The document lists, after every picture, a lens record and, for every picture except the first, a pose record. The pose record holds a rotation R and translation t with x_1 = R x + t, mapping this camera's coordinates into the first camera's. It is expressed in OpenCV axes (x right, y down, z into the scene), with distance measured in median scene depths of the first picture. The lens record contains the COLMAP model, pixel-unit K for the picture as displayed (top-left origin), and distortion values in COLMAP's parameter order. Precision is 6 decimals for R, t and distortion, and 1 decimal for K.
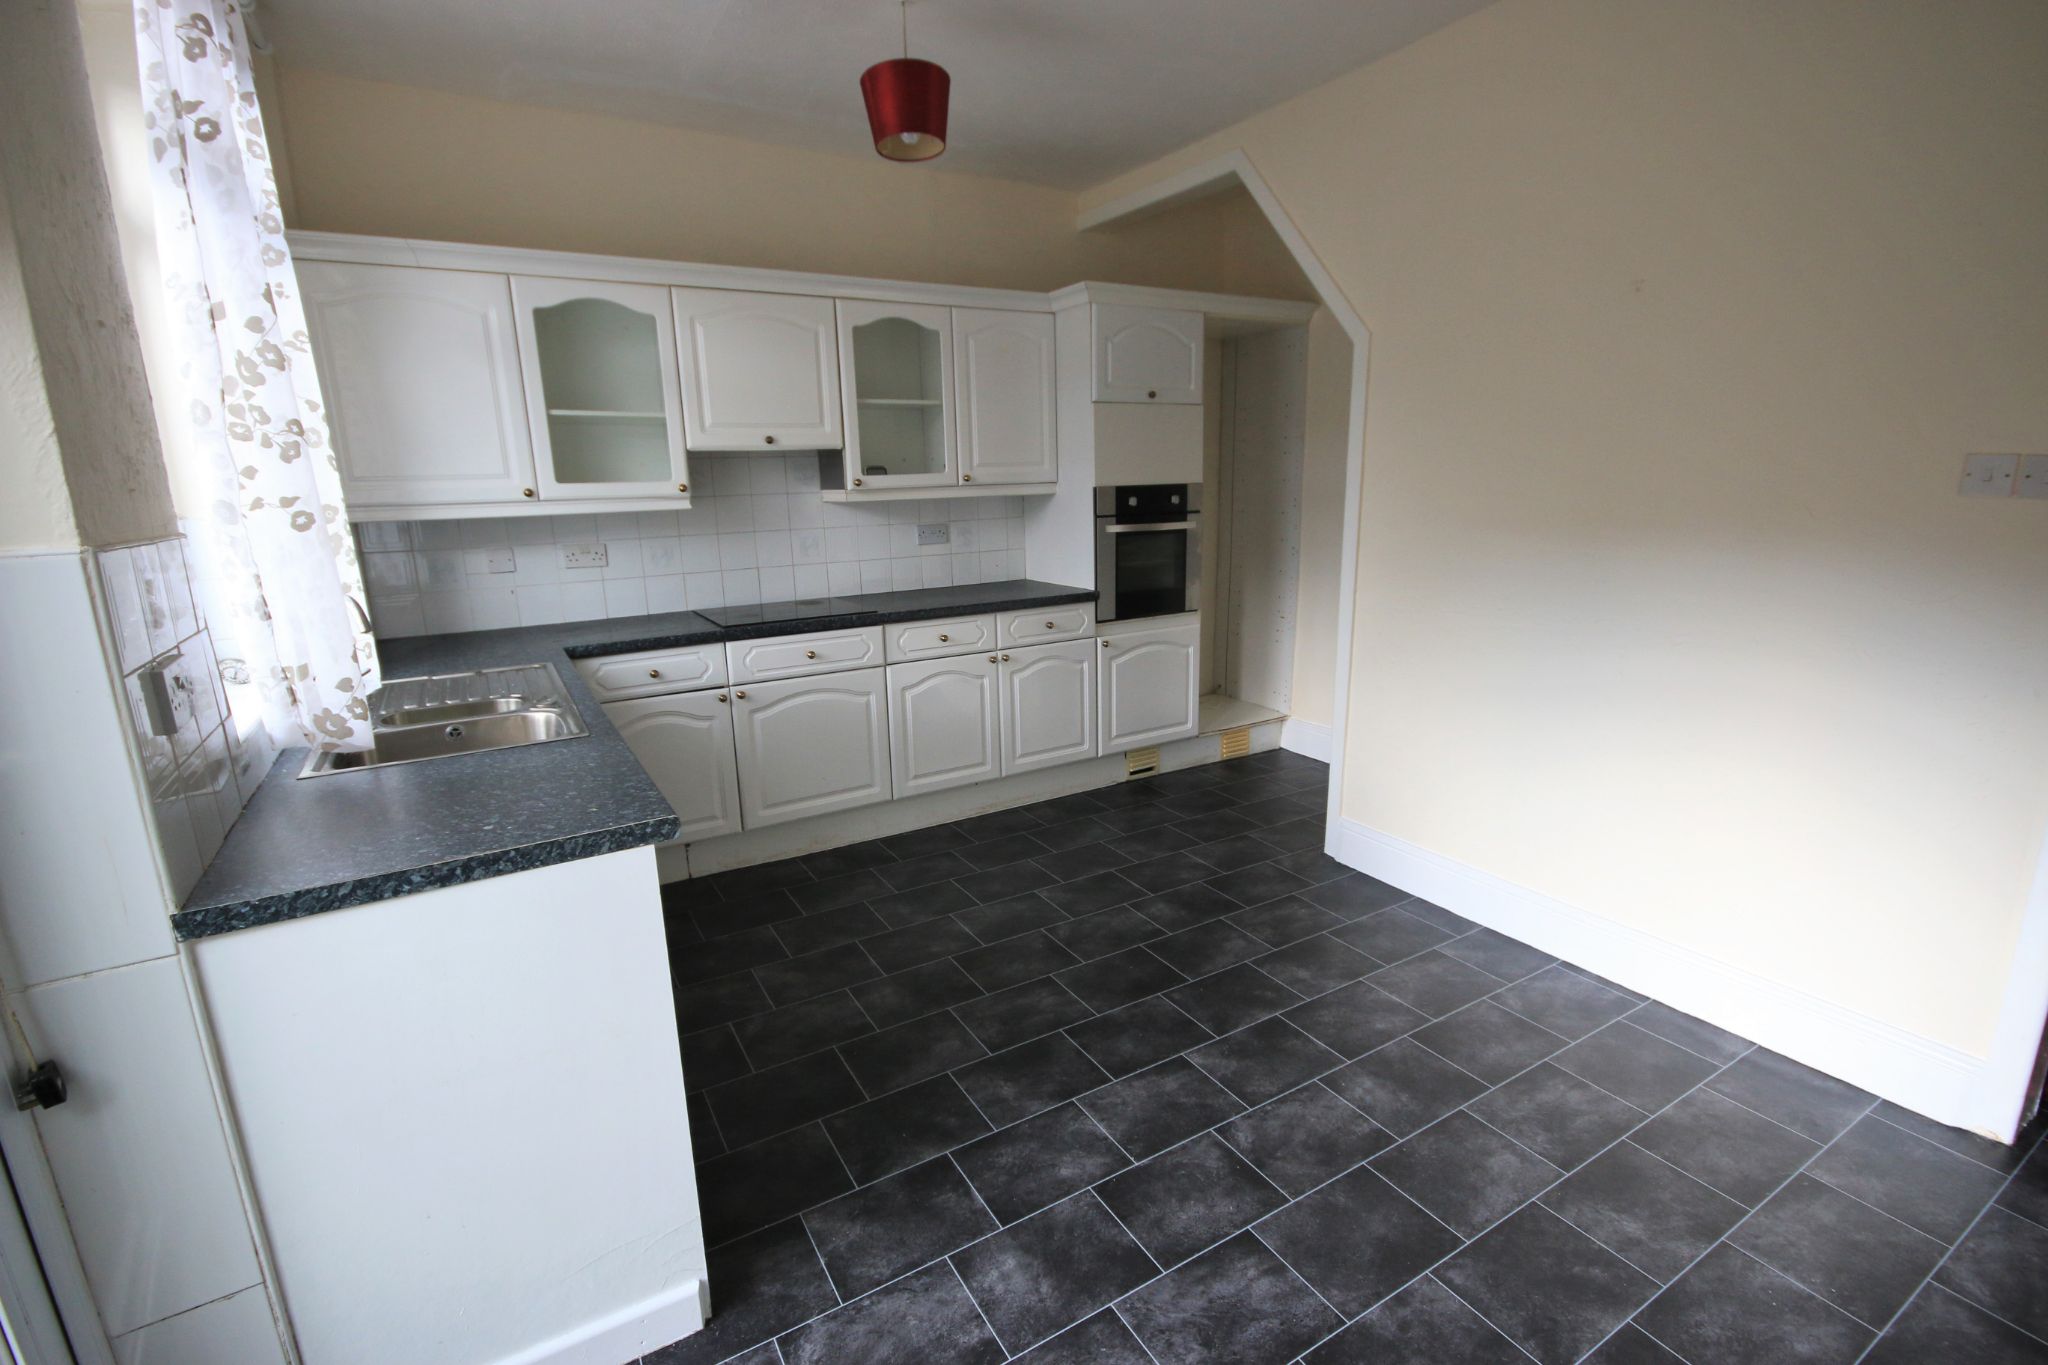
lens RADIAL K [[933.7, 0, 1024.6], [0, 933.7, 681.1], [0, 0, 1]] dist [0.000624, 0.000206]
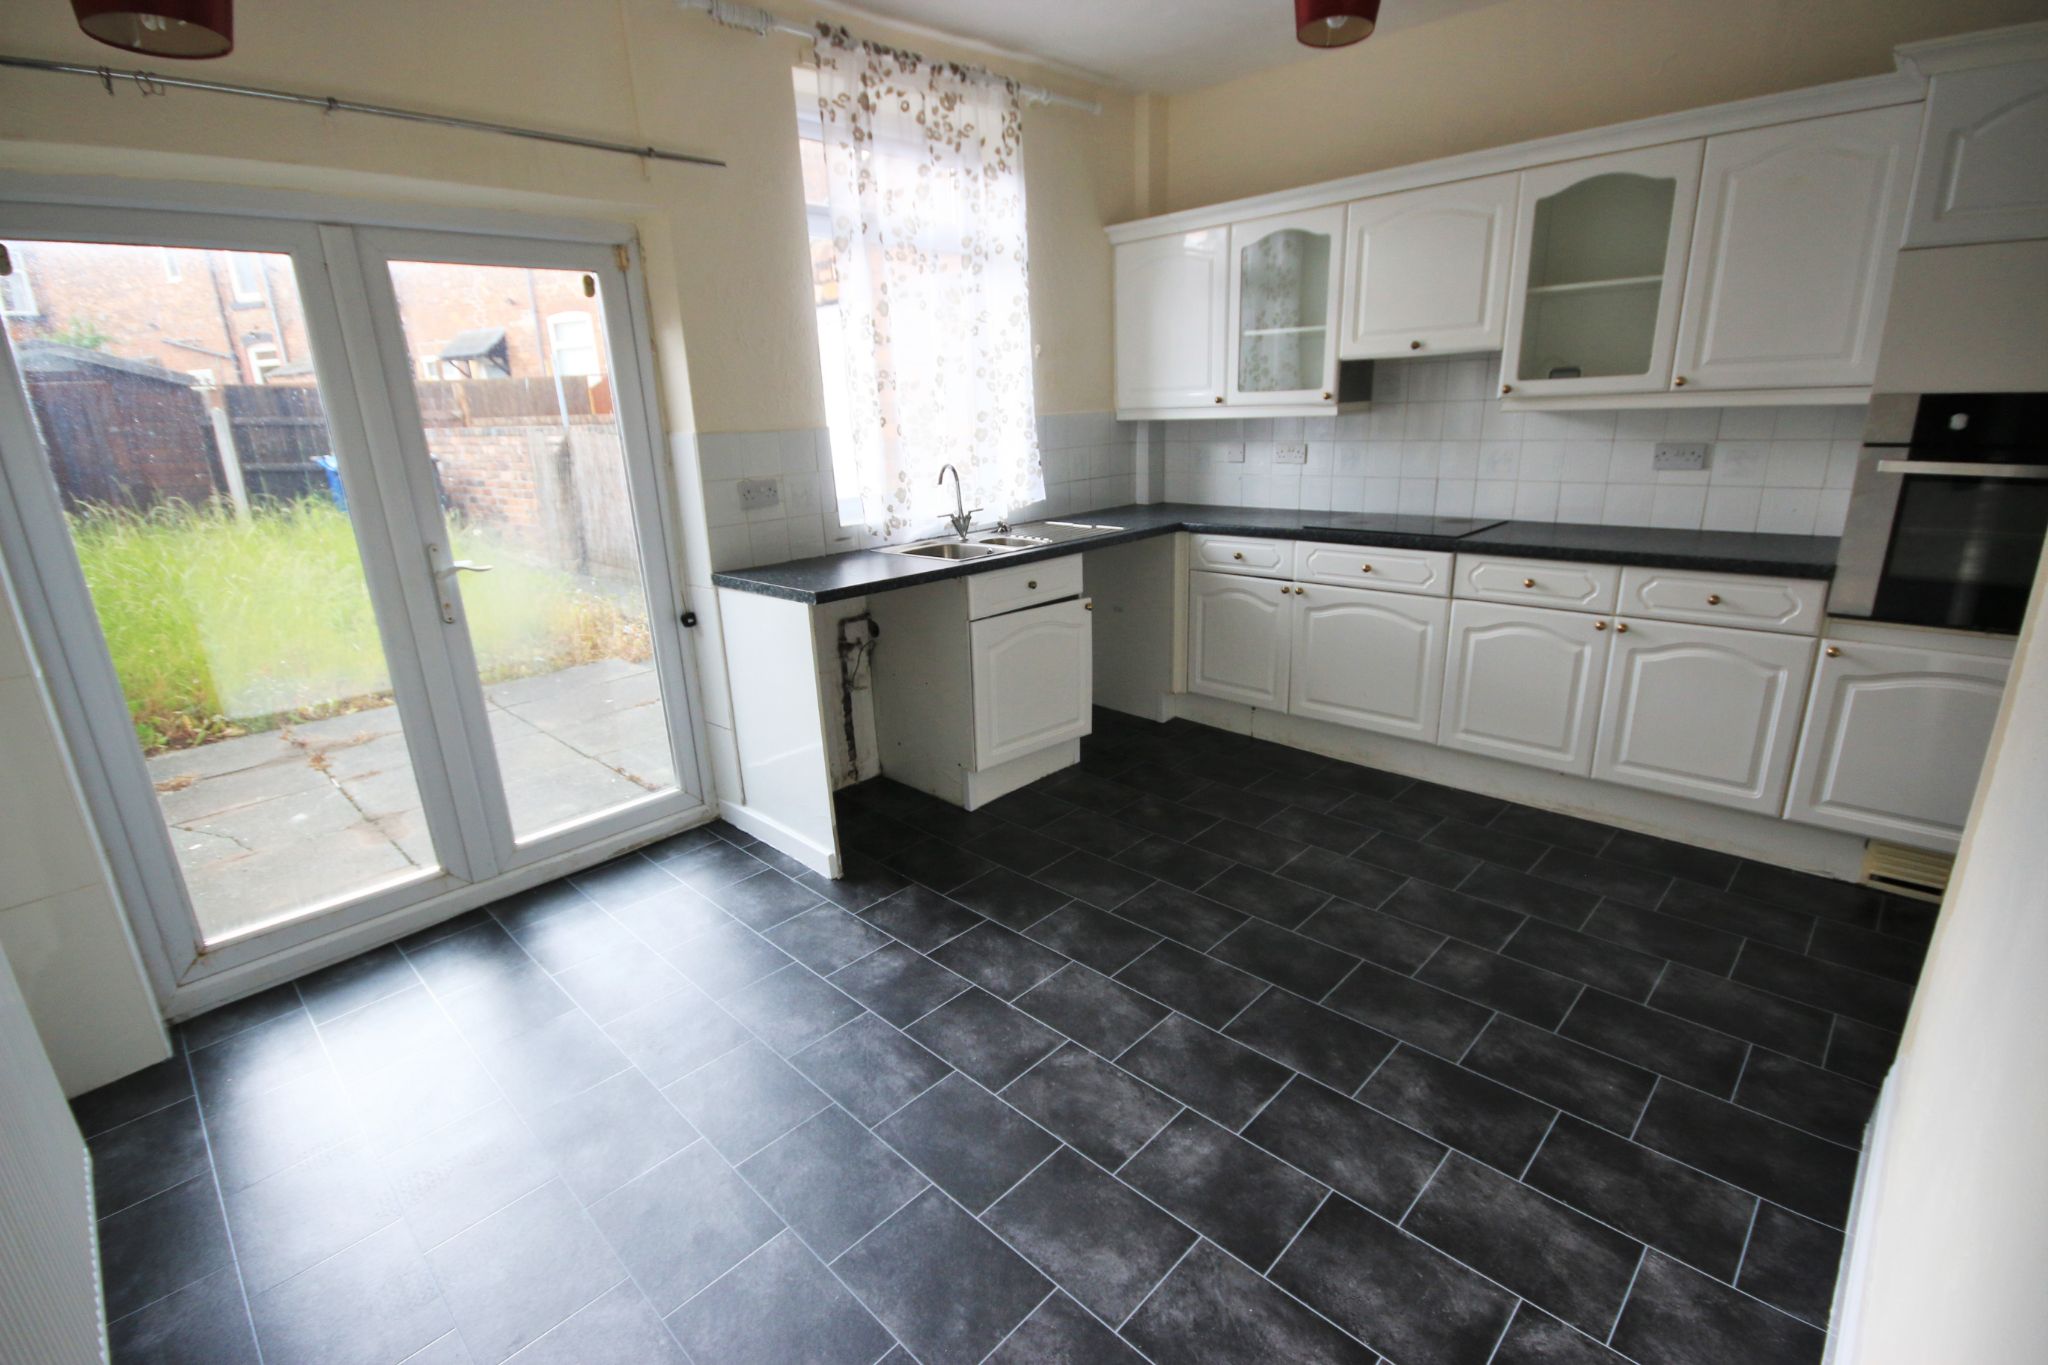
lens RADIAL K [[933.7, 0, 1024.9], [0, 933.7, 687.1], [0, 0, 1]] dist [0.000624, 0.000206]
pose [[0.268581, 0.295877, -0.916690, 0.632382], [-0.178893, 0.950423, 0.254351, -0.096874], [0.946500, 0.095675, 0.308196, 0.358305]]
